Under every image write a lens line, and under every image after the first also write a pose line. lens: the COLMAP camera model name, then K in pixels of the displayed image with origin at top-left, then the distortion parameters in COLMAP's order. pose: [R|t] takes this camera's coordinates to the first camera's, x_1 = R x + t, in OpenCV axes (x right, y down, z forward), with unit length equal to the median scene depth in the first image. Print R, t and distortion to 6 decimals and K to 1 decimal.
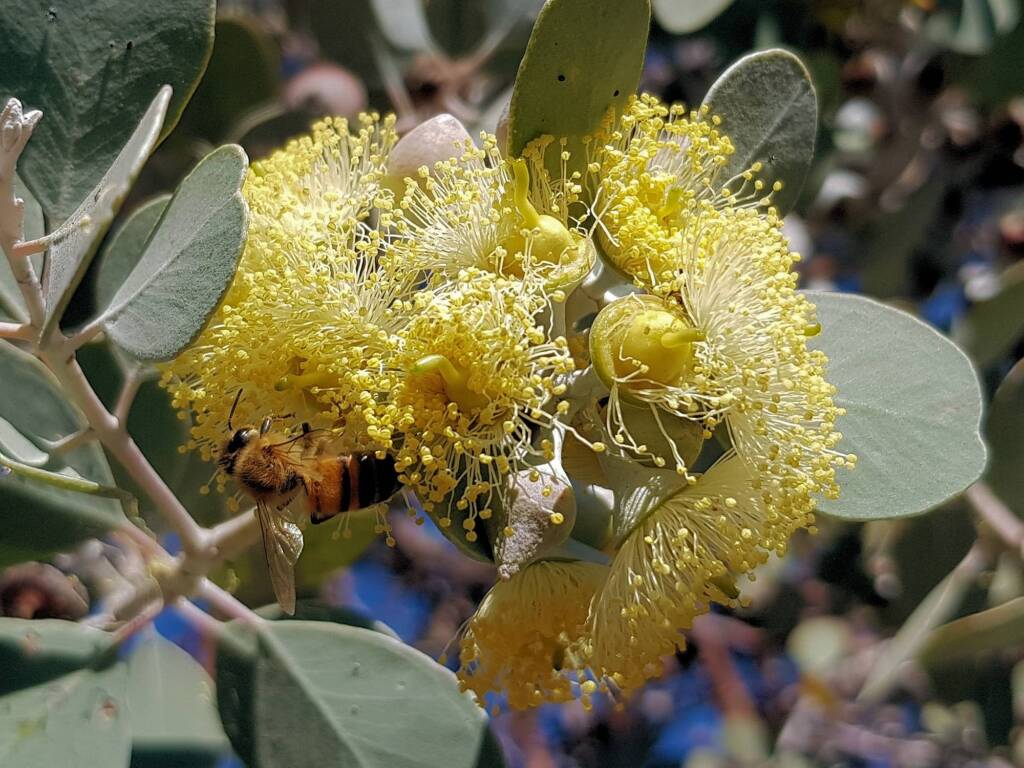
lens RADIAL K [[1678.6, 0, 455.5], [0, 1678.6, 277.5], [0, 0, 1]] dist [0.117904, 0.000000]
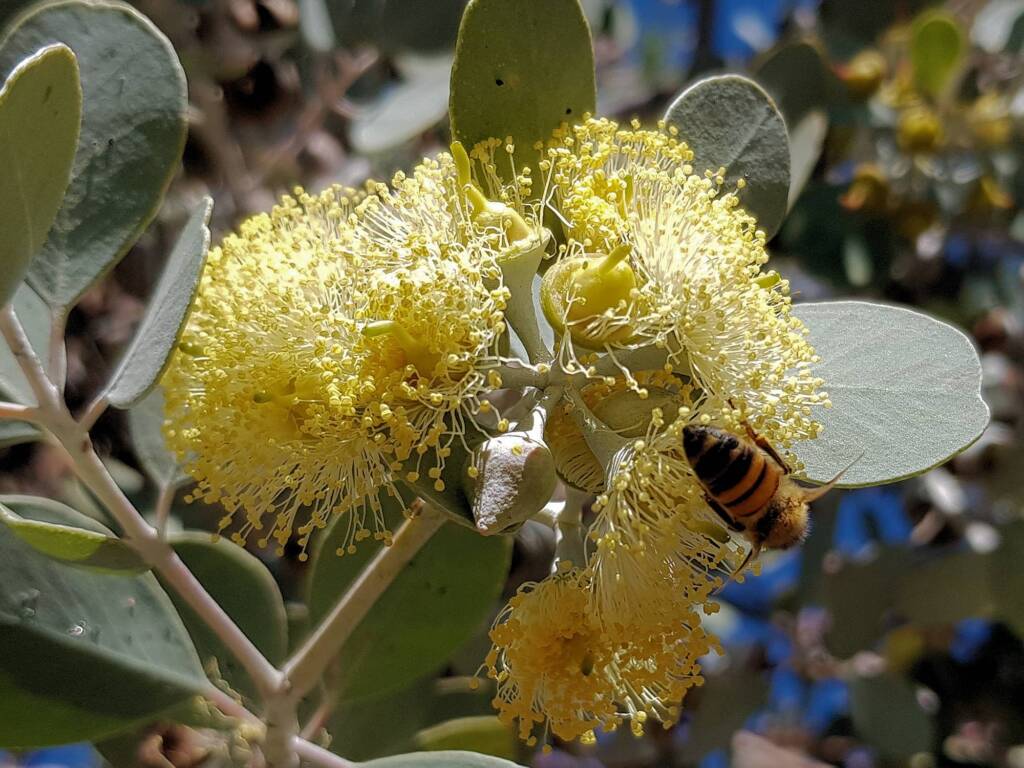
lens RADIAL K [[1678.6, 0, 600.8], [0, 1678.6, 453.4], [0, 0, 1]] dist [0.117904, 0.000000]
pose [[0.988262, -0.142346, -0.055465, 0.148469], [0.130348, 0.975026, -0.179817, 0.298042], [0.079676, 0.170477, 0.982135, 0.010343]]
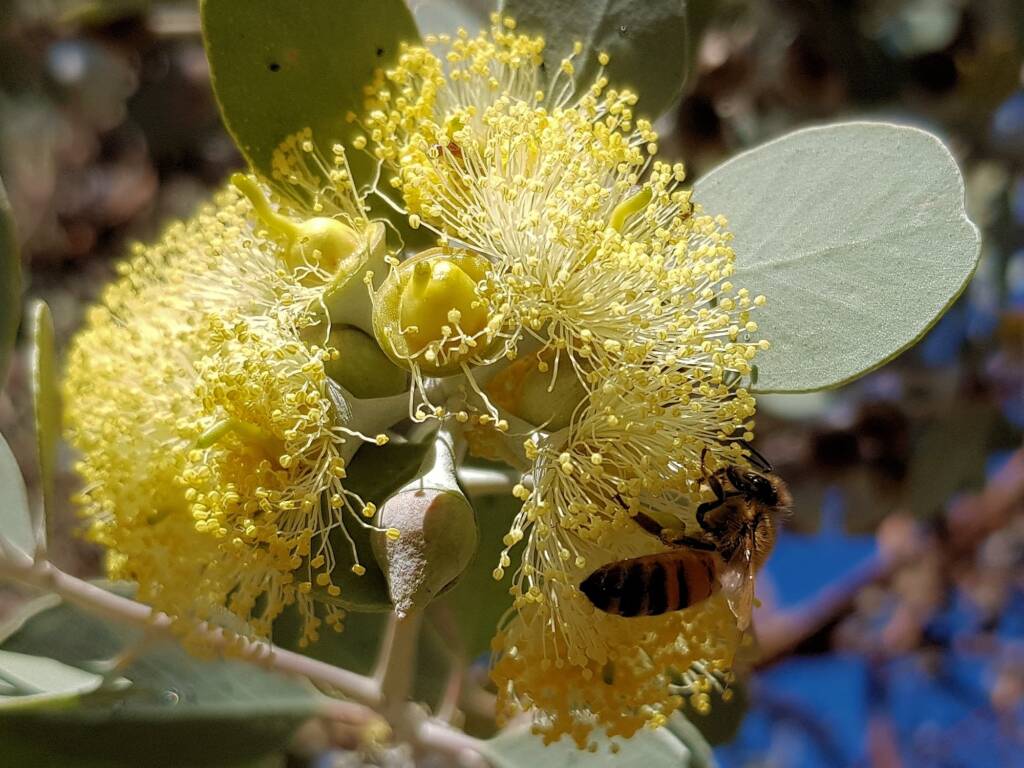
lens RADIAL K [[1678.6, 0, 557.7], [0, 1678.6, 474.0], [0, 0, 1]] dist [0.117904, 0.000000]
pose [[0.855330, -0.403828, -0.324552, 0.383879], [0.417622, 0.908146, -0.029362, 0.158566], [0.306598, -0.110426, 0.945412, 0.181046]]
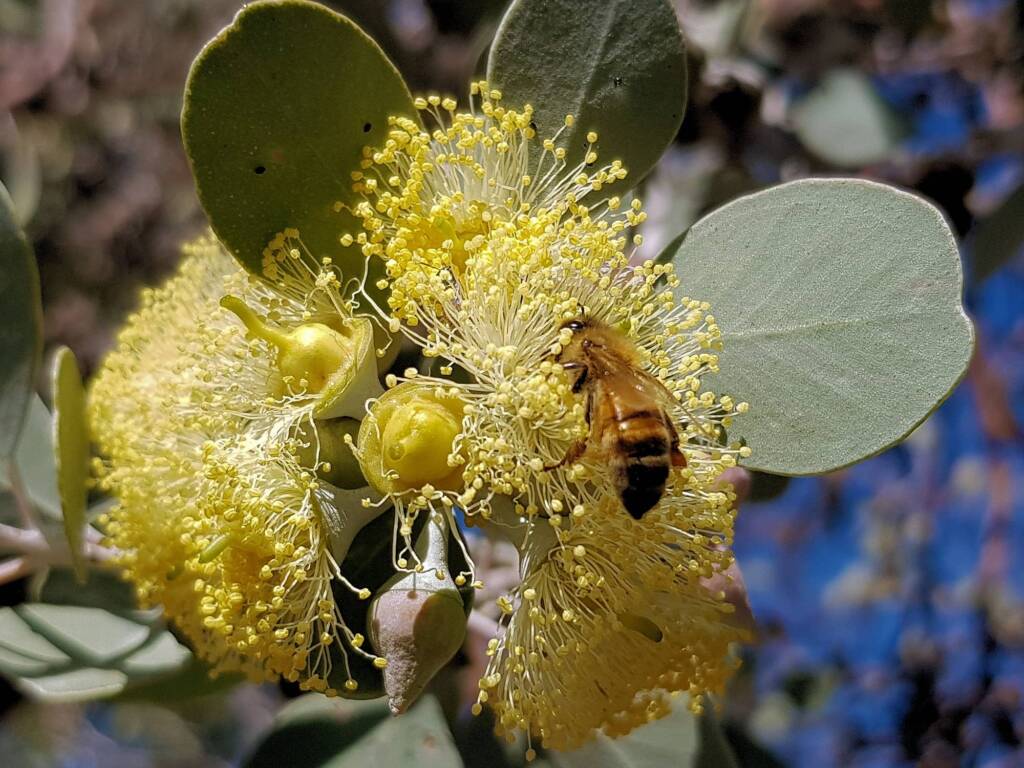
lens RADIAL K [[1678.6, 0, 484.8], [0, 1678.6, 421.8], [0, 0, 1]] dist [0.117904, 0.000000]
pose [[0.809780, -0.313287, -0.496093, 0.545655], [0.430718, 0.891555, 0.140043, -0.072462], [0.398420, -0.327080, 0.856901, 0.240126]]
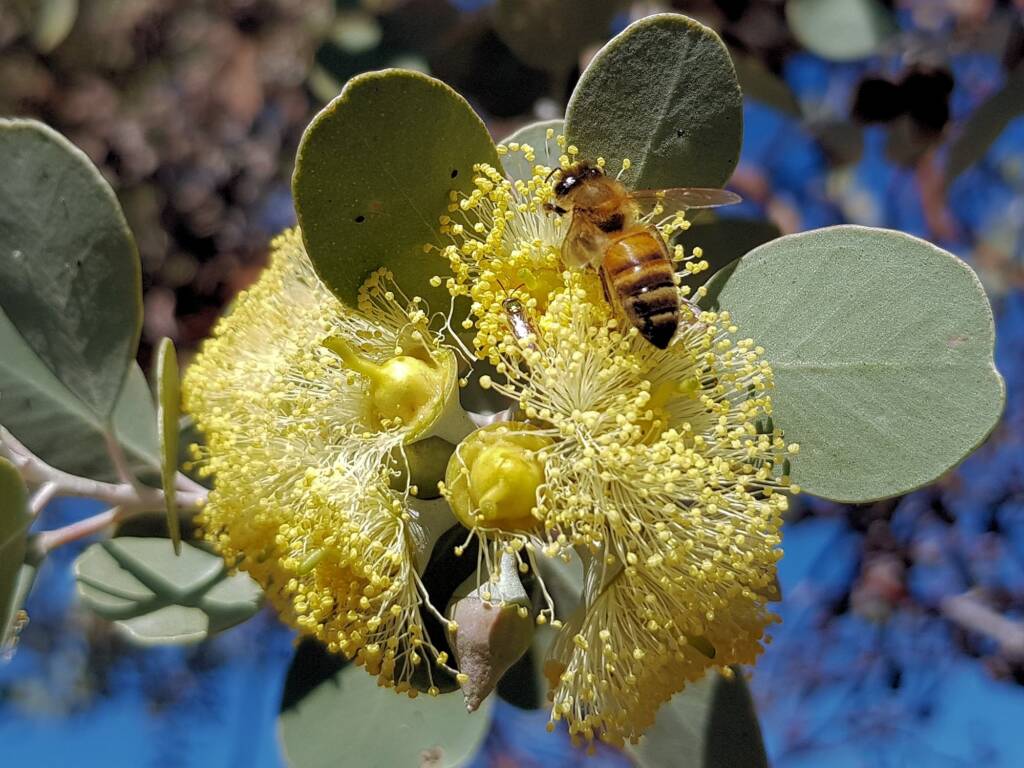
lens RADIAL K [[1540.8, 0, 474.0], [0, 1540.8, 230.6], [0, 0, 1]] dist [0.119594, 0.000000]
pose [[0.823070, -0.272218, -0.498451, 0.549974], [0.407580, 0.894314, 0.184608, -0.245731], [0.395518, -0.355104, 0.847034, 0.262099]]
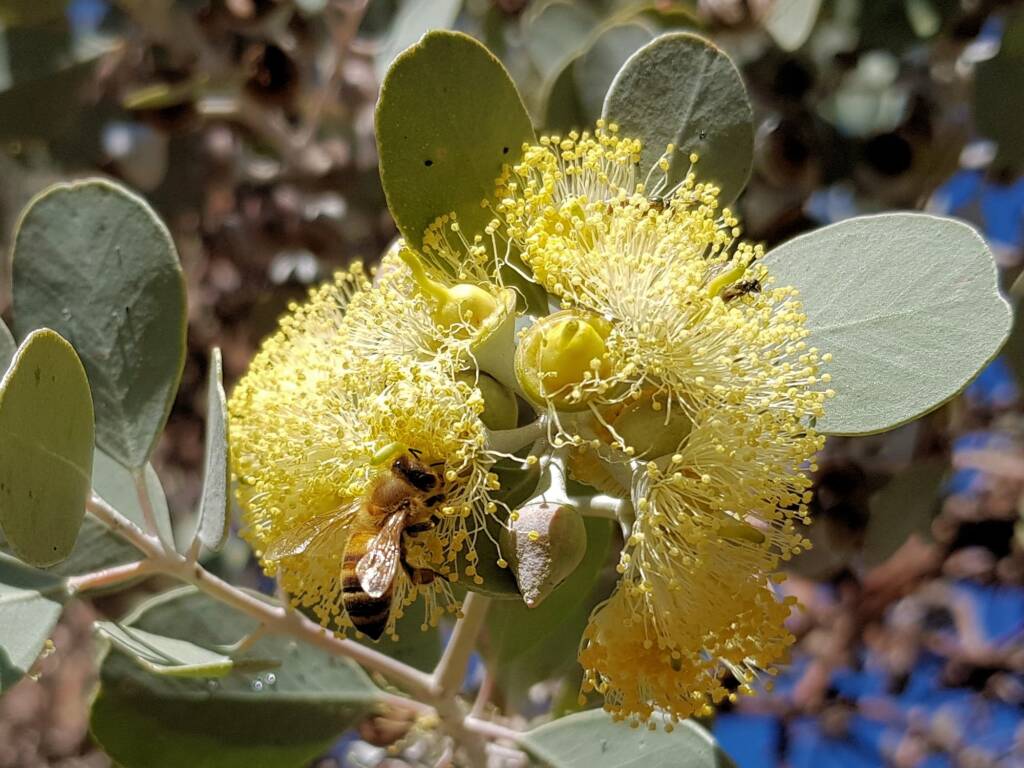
lens RADIAL K [[1678.6, 0, 375.6], [0, 1678.6, 528.8], [0, 0, 1]] dist [0.117904, 0.000000]
pose [[0.853128, -0.385663, -0.351336, 0.319463], [0.389729, 0.918824, -0.062240, 0.149637], [0.346819, -0.083827, 0.934178, -0.048591]]
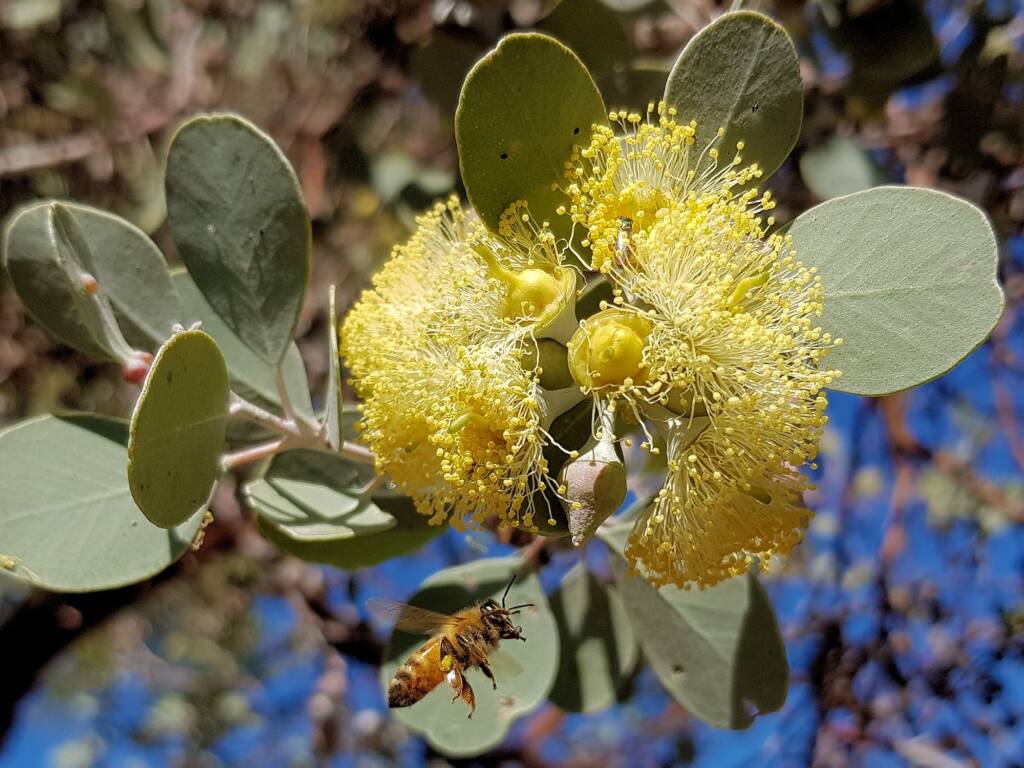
lens RADIAL K [[1375.4, 0, 485.3], [0, 1375.4, 484.4], [0, 0, 1]] dist [0.103389, 0.000000]
pose [[0.834045, -0.250586, -0.491503, 0.483670], [0.379491, 0.907232, 0.181430, -0.087829], [0.400443, -0.337841, 0.851768, 0.040249]]
